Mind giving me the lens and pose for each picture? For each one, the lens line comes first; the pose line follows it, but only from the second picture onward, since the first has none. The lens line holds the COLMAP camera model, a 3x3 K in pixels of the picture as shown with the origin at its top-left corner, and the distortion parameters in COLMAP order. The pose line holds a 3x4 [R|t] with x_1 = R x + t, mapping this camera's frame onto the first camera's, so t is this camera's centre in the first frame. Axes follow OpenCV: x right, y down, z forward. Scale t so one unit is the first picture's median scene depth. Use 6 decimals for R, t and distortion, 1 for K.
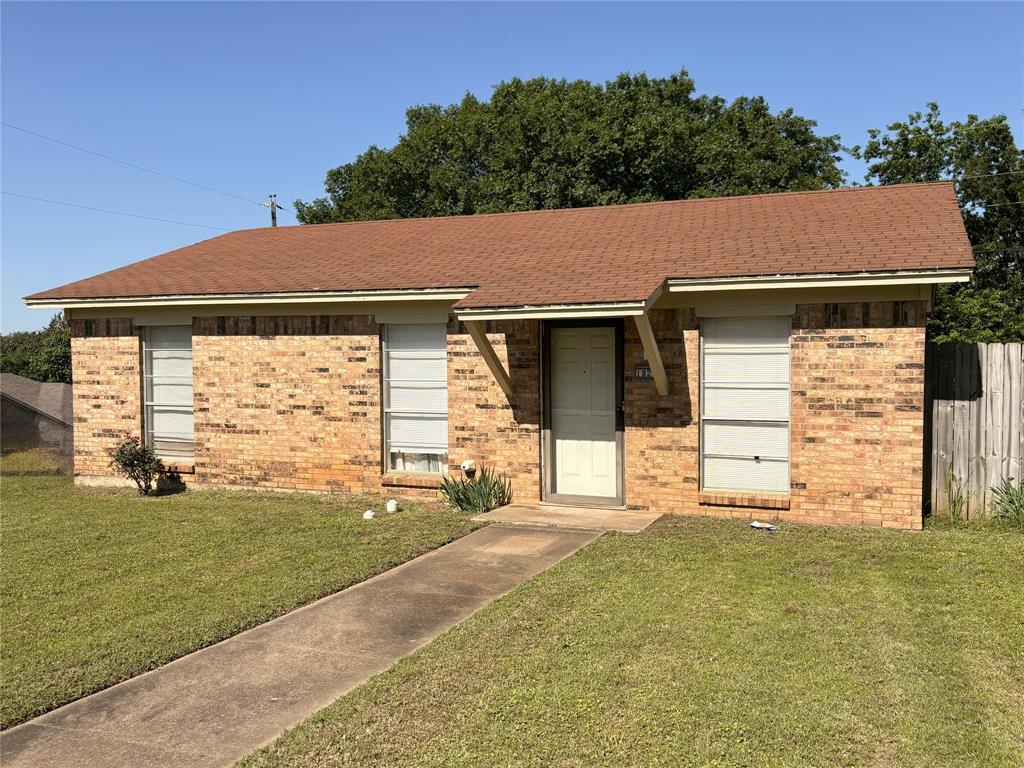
lens RADIAL K [[760.8, 0, 512.3], [0, 760.8, 385.4], [0, 0, 1]] dist [0.032040, -0.013077]
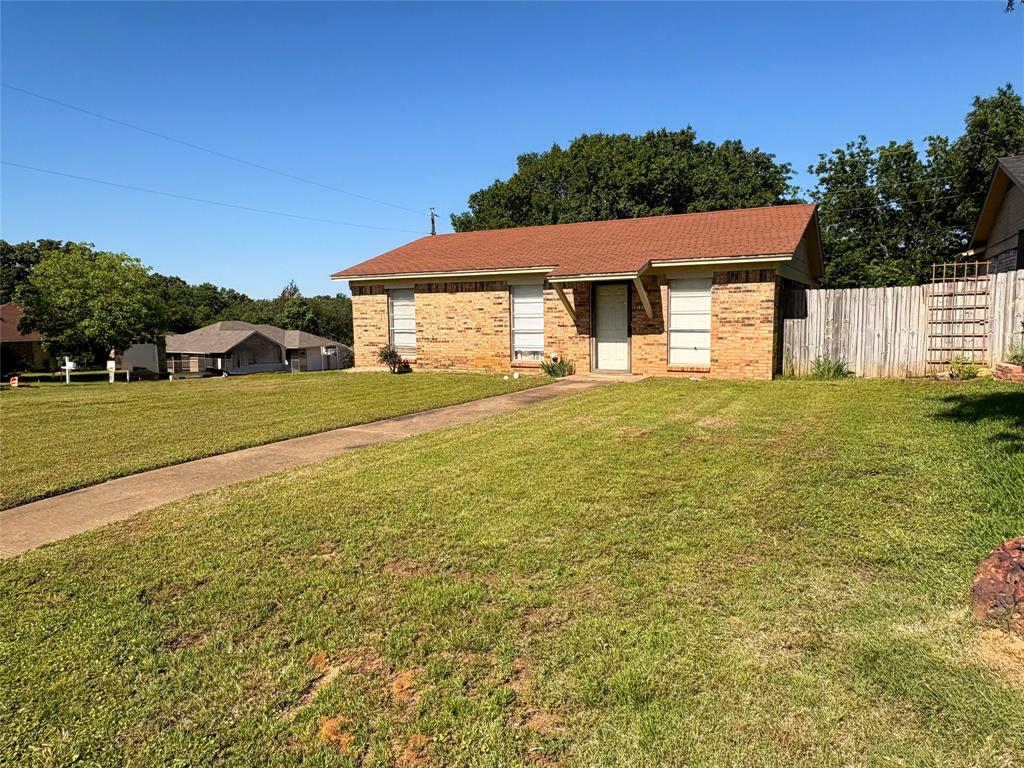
lens RADIAL K [[654.2, 0, 510.1], [0, 654.2, 387.7], [0, 0, 1]] dist [0.004064, 0.008069]
pose [[0.991764, 0.004224, -0.128007, 0.043565], [0.003966, 0.997963, 0.063665, 0.071513], [0.128015, -0.063649, 0.989728, -0.656840]]
